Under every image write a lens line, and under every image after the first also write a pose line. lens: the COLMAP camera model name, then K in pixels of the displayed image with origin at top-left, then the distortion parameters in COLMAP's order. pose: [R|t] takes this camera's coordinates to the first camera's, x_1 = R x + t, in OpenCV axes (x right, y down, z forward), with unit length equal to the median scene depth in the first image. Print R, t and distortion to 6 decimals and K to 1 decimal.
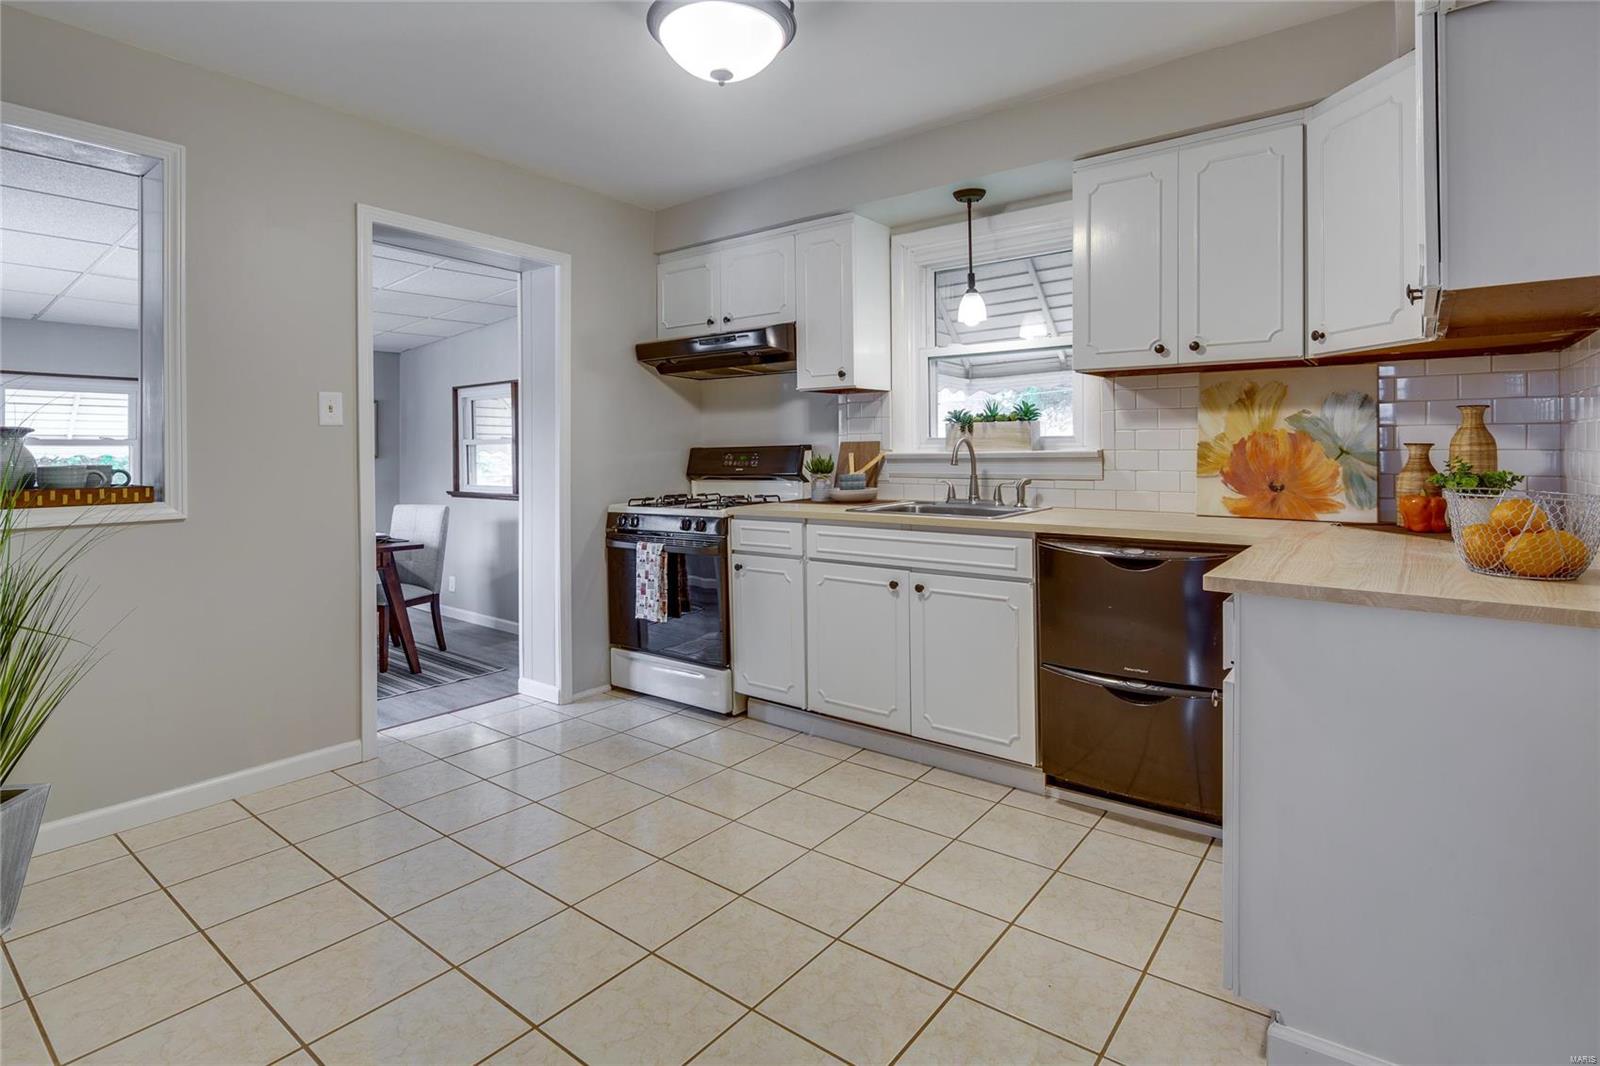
lens RADIAL K [[787.7, 0, 803.4], [0, 787.7, 450.2], [0, 0, 1]] dist [-0.001071, -0.000543]
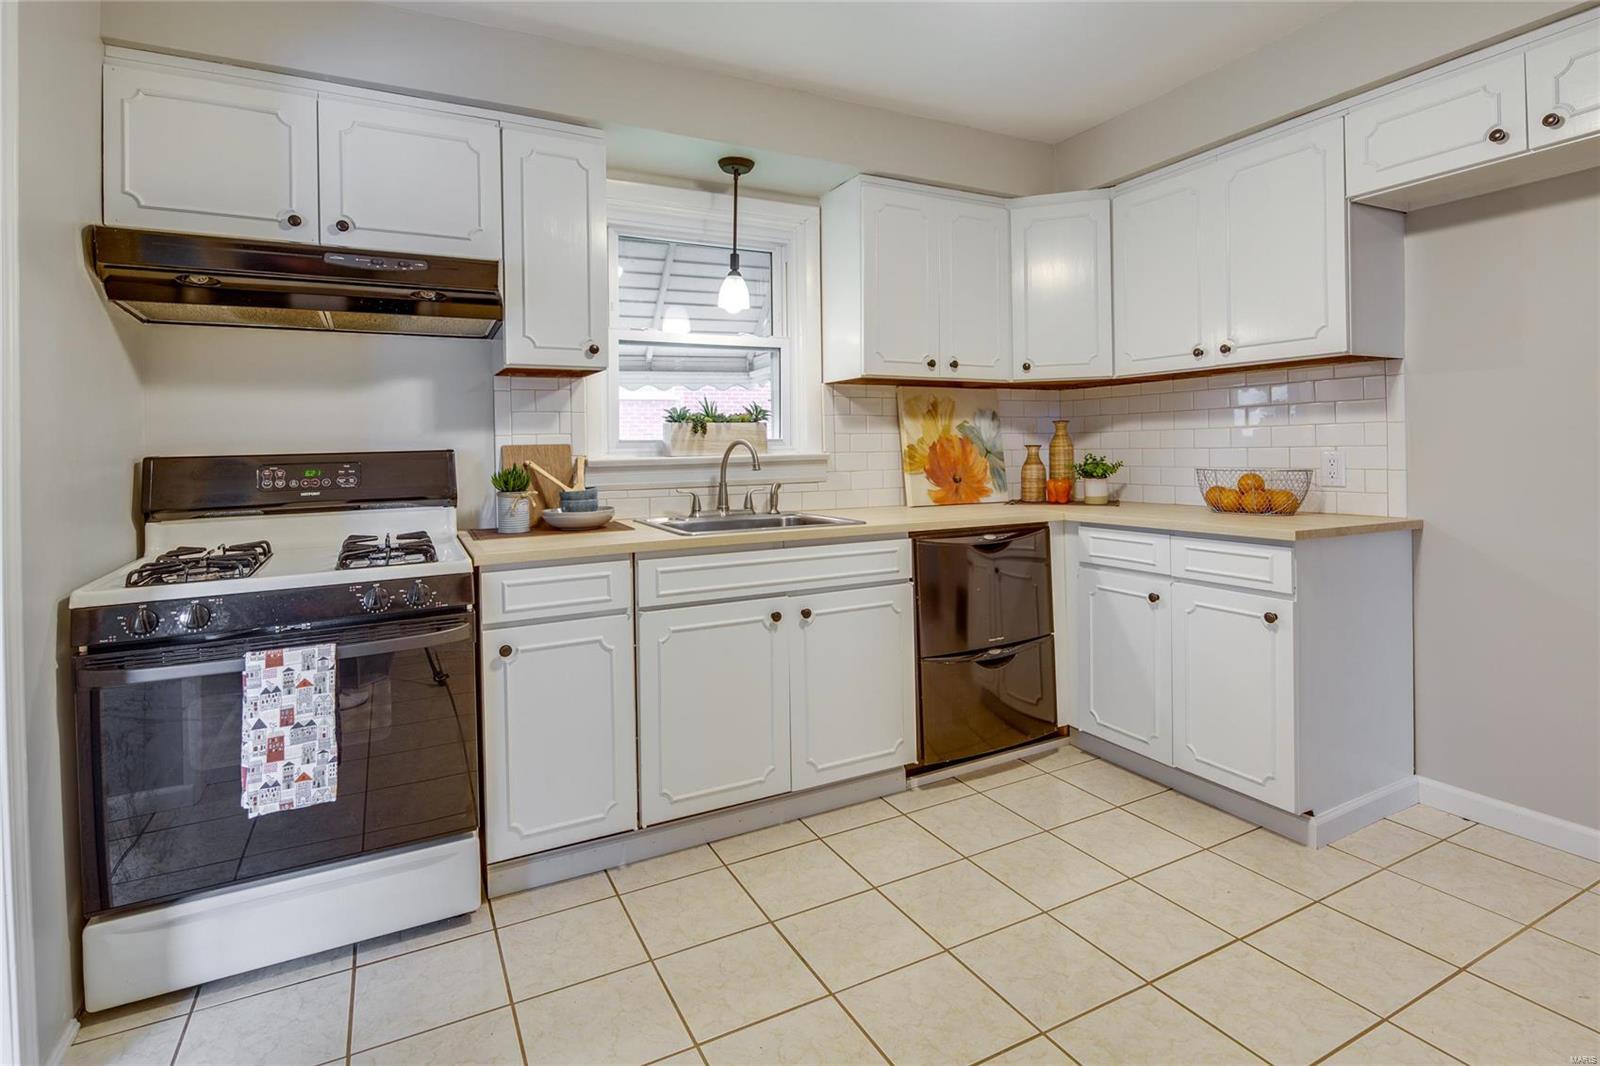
lens RADIAL K [[807.6, 0, 802.1], [0, 807.6, 433.9], [0, 0, 1]] dist [-0.001381, -0.000503]
pose [[0.412495, 0.017194, 0.910798, -0.593411], [0.014843, 0.999562, -0.025592, 0.001836], [-0.910839, 0.024076, 0.412059, 0.569989]]
